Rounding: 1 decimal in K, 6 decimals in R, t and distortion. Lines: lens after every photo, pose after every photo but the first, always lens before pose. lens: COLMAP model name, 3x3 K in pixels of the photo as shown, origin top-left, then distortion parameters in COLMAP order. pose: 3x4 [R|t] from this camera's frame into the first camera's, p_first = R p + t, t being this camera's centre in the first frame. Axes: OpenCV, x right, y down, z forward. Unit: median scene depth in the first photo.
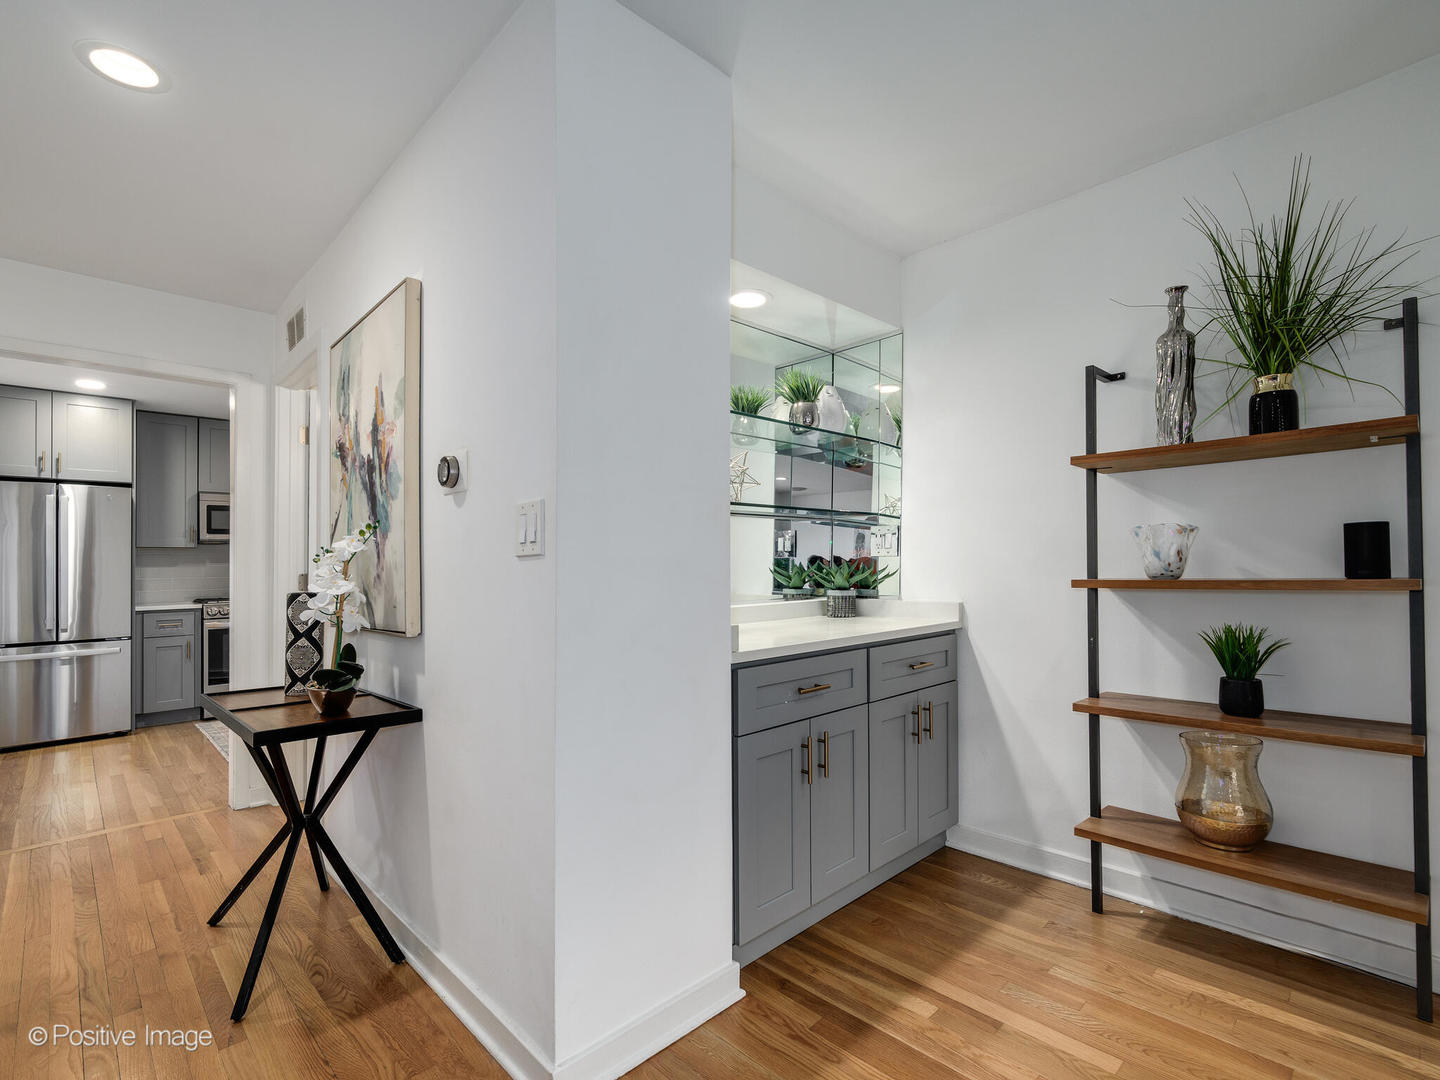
lens RADIAL K [[677.4, 0, 724.2], [0, 677.4, 558.7], [0, 0, 1]] dist [-0.001585, -0.000376]
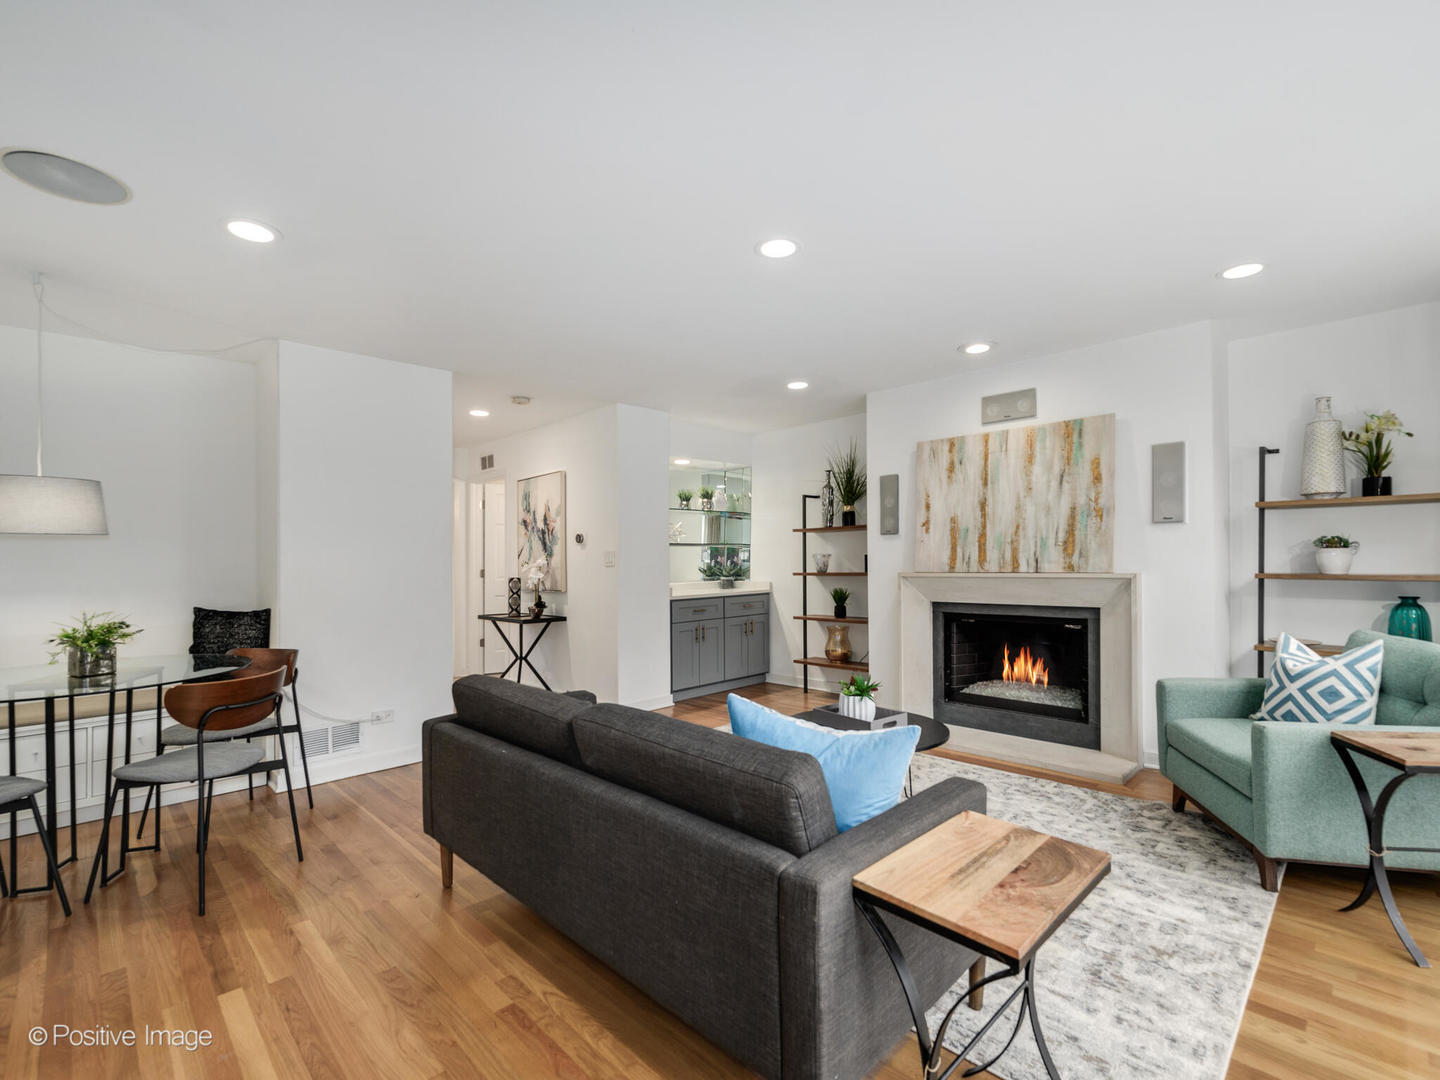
lens RADIAL K [[644.4, 0, 712.2], [0, 644.4, 581.5], [0, 0, 1]] dist [-0.000129, -0.000462]
pose [[0.999991, -0.000534, -0.004101, 0.181476], [0.000729, 0.998865, 0.047633, -0.059989], [0.004070, -0.047636, 0.998856, -1.652516]]
